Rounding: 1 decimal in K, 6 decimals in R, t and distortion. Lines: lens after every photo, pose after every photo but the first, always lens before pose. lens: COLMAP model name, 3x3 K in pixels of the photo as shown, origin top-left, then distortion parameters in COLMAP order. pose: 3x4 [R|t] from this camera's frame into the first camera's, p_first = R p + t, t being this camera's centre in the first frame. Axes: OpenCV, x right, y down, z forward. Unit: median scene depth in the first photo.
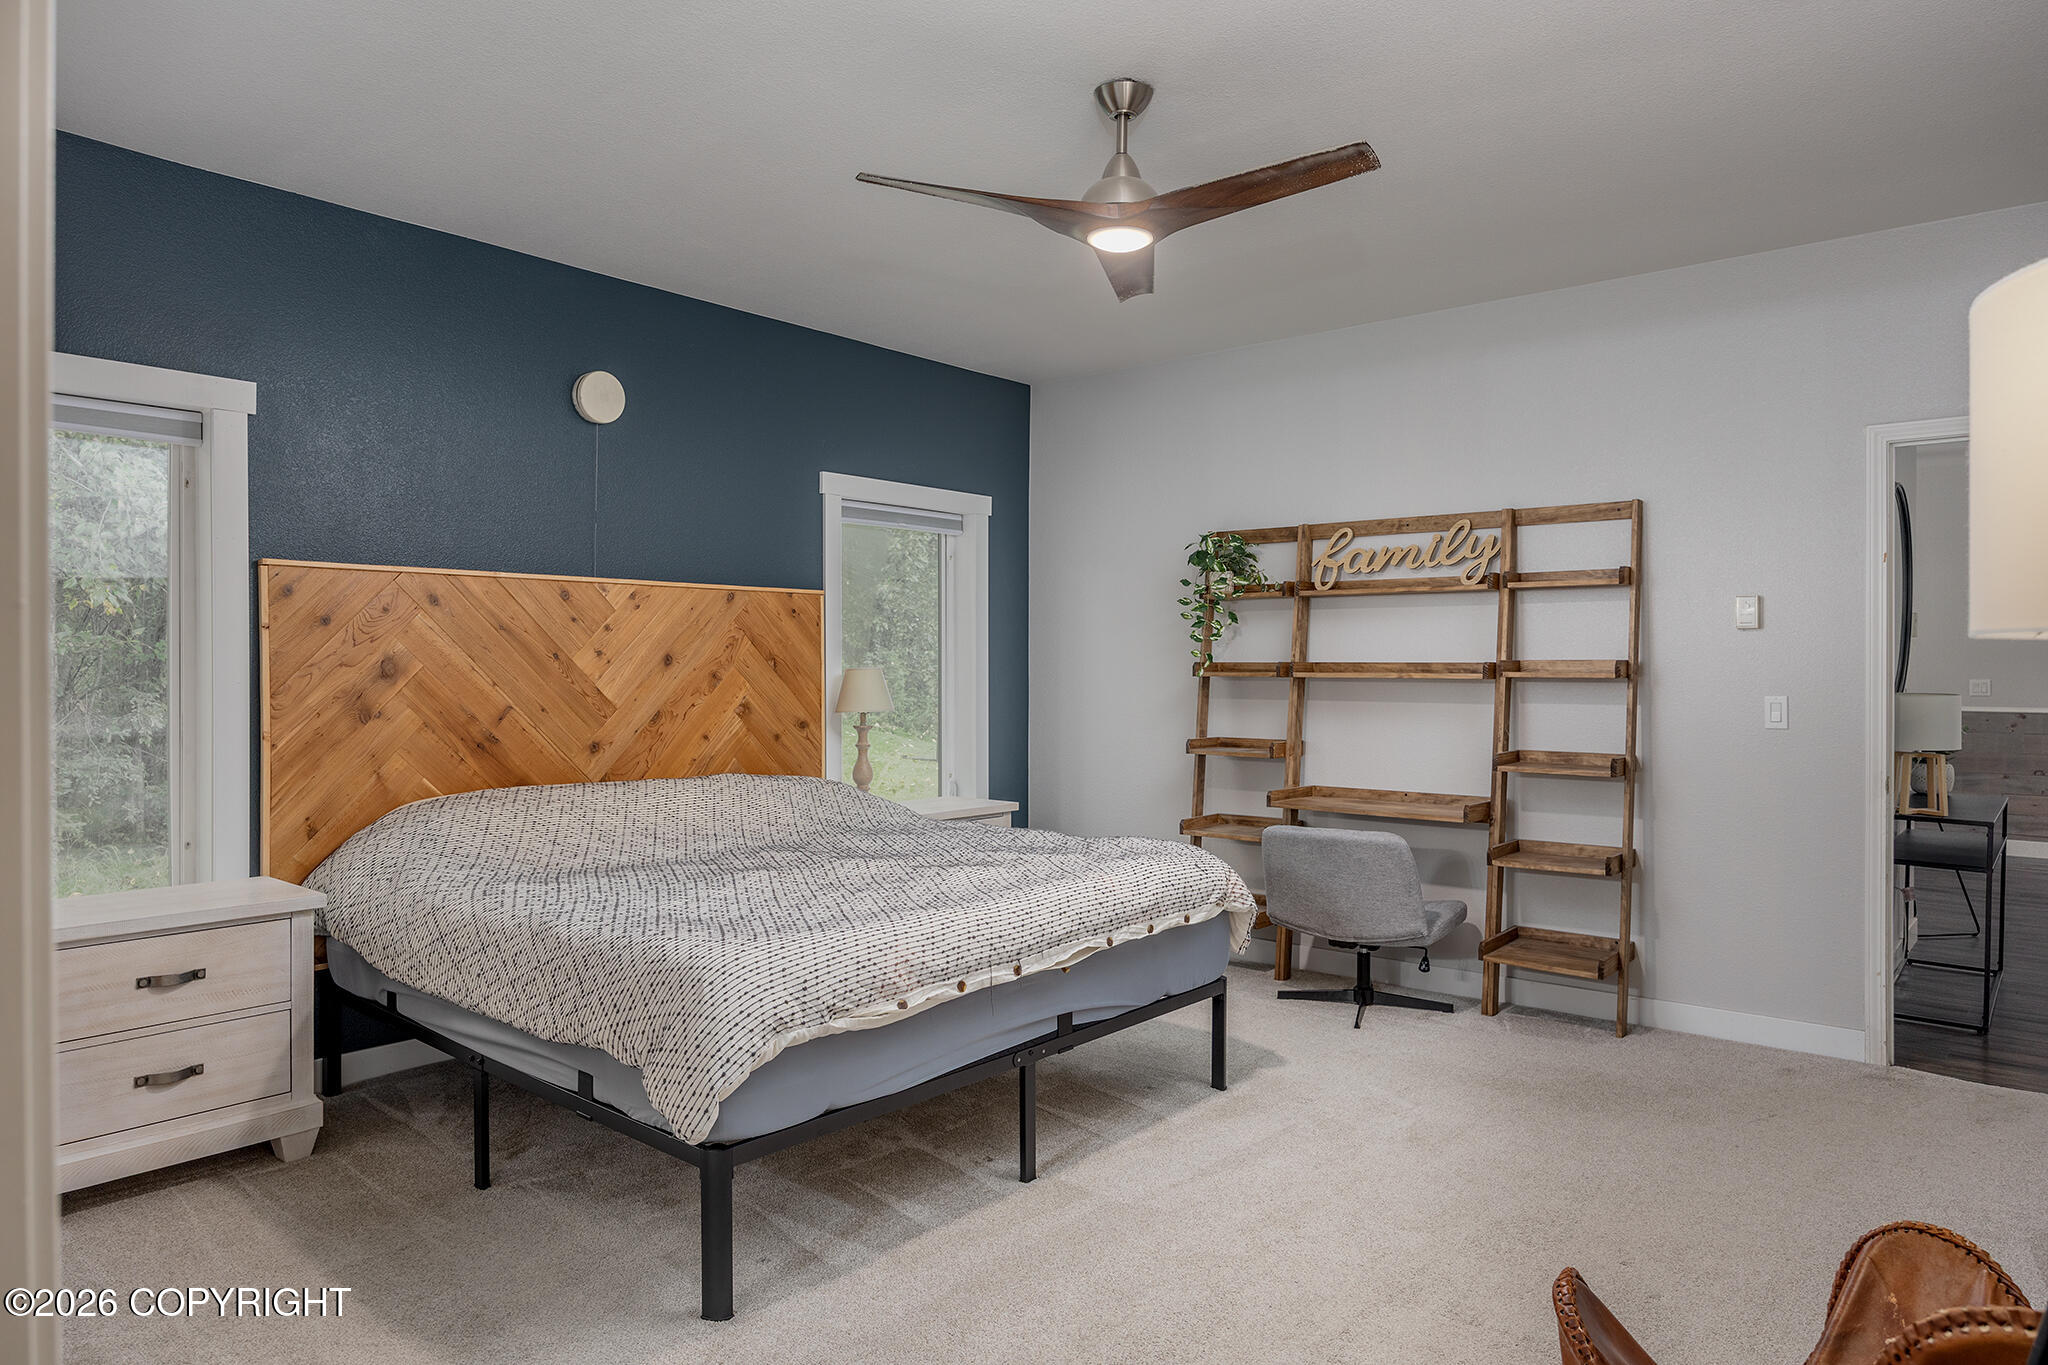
lens RADIAL K [[1358.3, 0, 1024.0], [0, 1358.3, 682.5], [0, 0, 1]] dist [-0.002496, 0.000255]
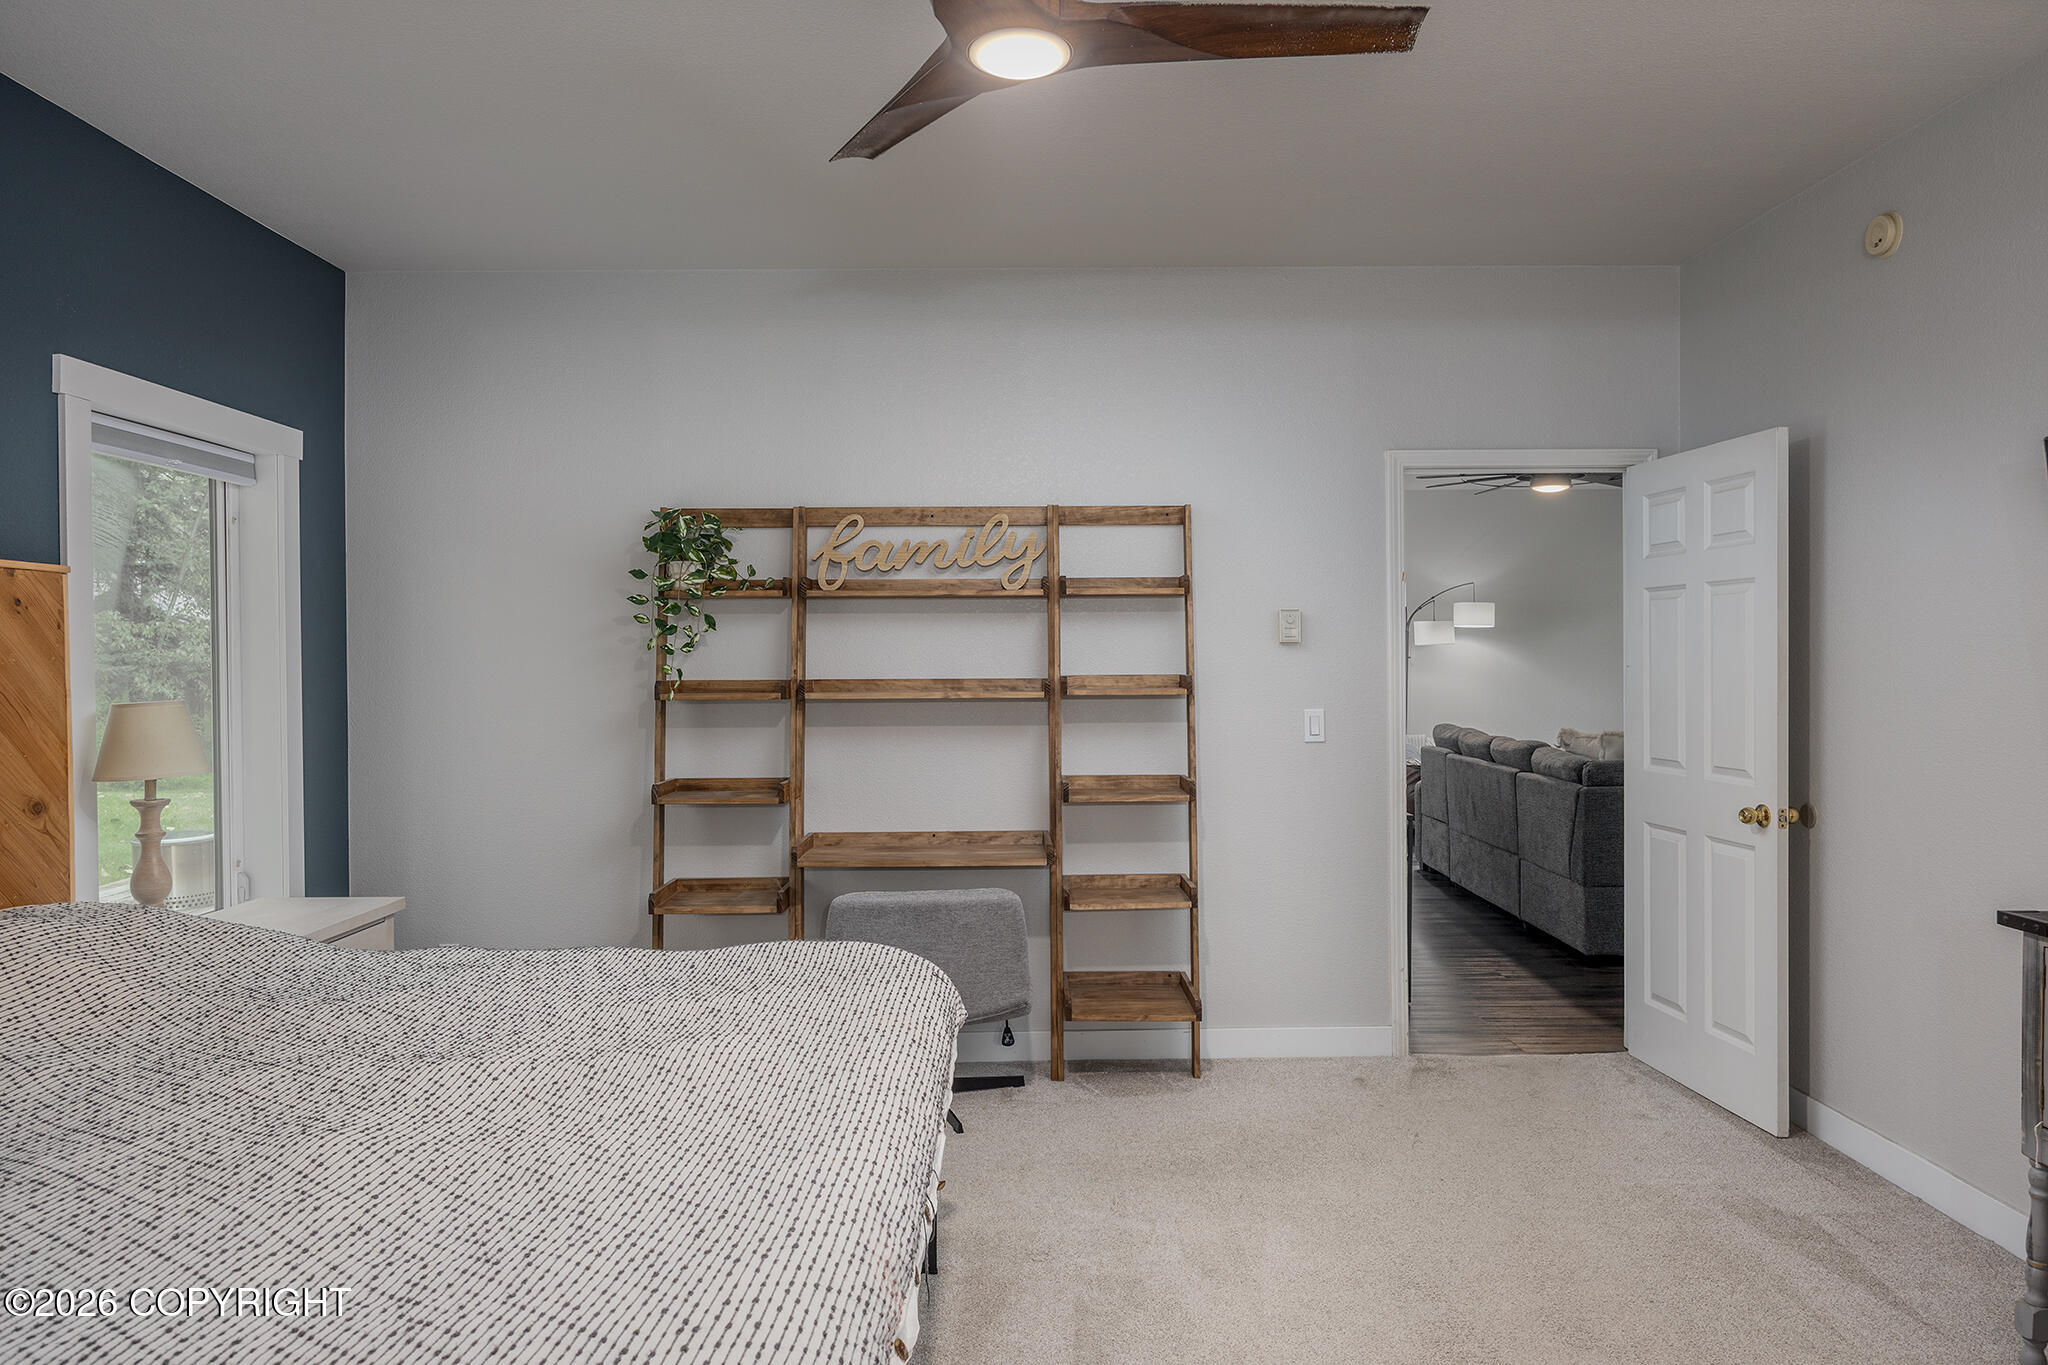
lens RADIAL K [[1358.3, 0, 1024.0], [0, 1358.3, 682.5], [0, 0, 1]] dist [-0.002496, 0.000255]
pose [[0.745763, -0.017587, 0.665979, -0.230167], [0.014589, 0.999843, 0.010067, -0.019571], [-0.666051, 0.002208, 0.745903, 0.320744]]
